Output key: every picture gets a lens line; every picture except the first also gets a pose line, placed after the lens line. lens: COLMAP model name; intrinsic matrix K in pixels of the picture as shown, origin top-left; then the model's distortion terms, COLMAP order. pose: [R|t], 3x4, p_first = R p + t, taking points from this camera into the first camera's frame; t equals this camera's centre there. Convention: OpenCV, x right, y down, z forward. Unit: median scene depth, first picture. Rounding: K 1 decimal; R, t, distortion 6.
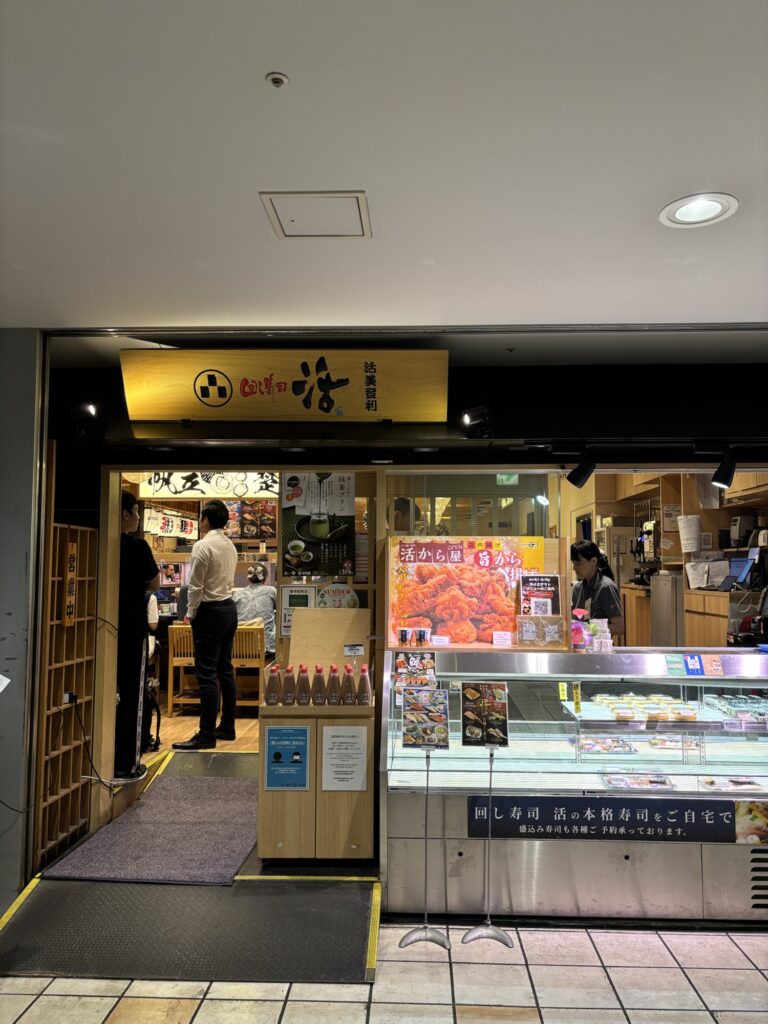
lens RADIAL K [[807.4, 0, 384.0], [0, 807.4, 512.0], [0, 0, 1]] dist [0.174153, -0.077773]
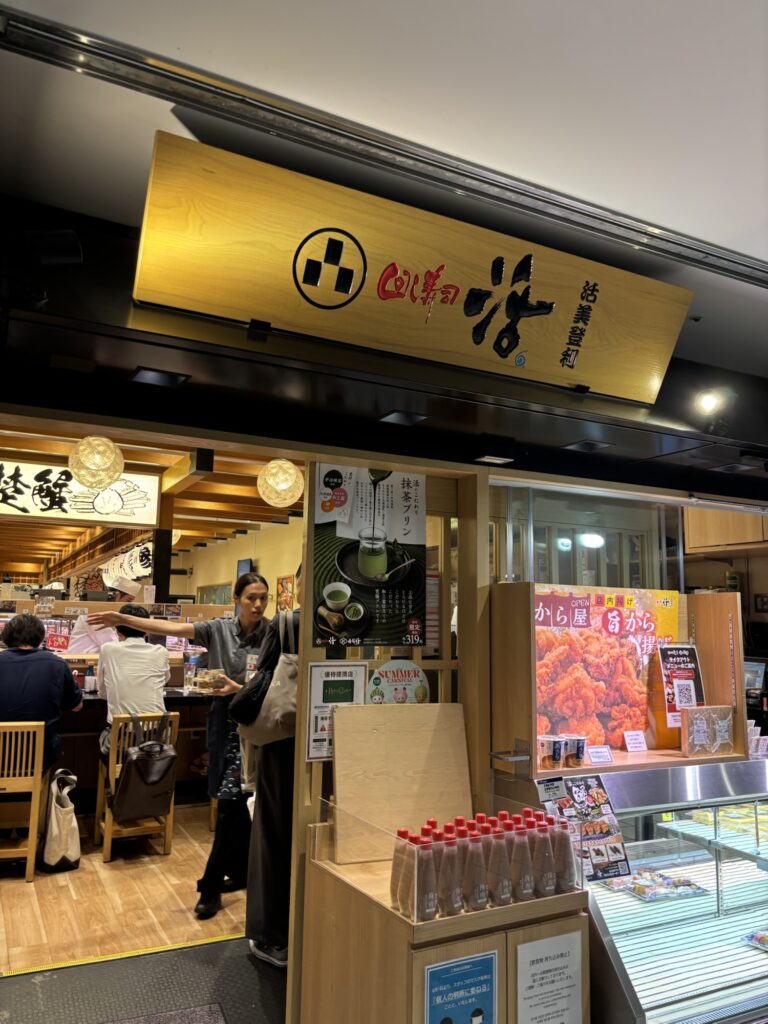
lens RADIAL K [[794.1, 0, 393.3], [0, 794.1, 507.1], [0, 0, 1]] dist [0.042391, -0.071090]
pose [[0.863045, 0.086423, 0.497680, -0.368730], [-0.051400, 0.995166, -0.083677, 0.028201], [-0.502506, 0.046636, 0.863315, 0.519986]]
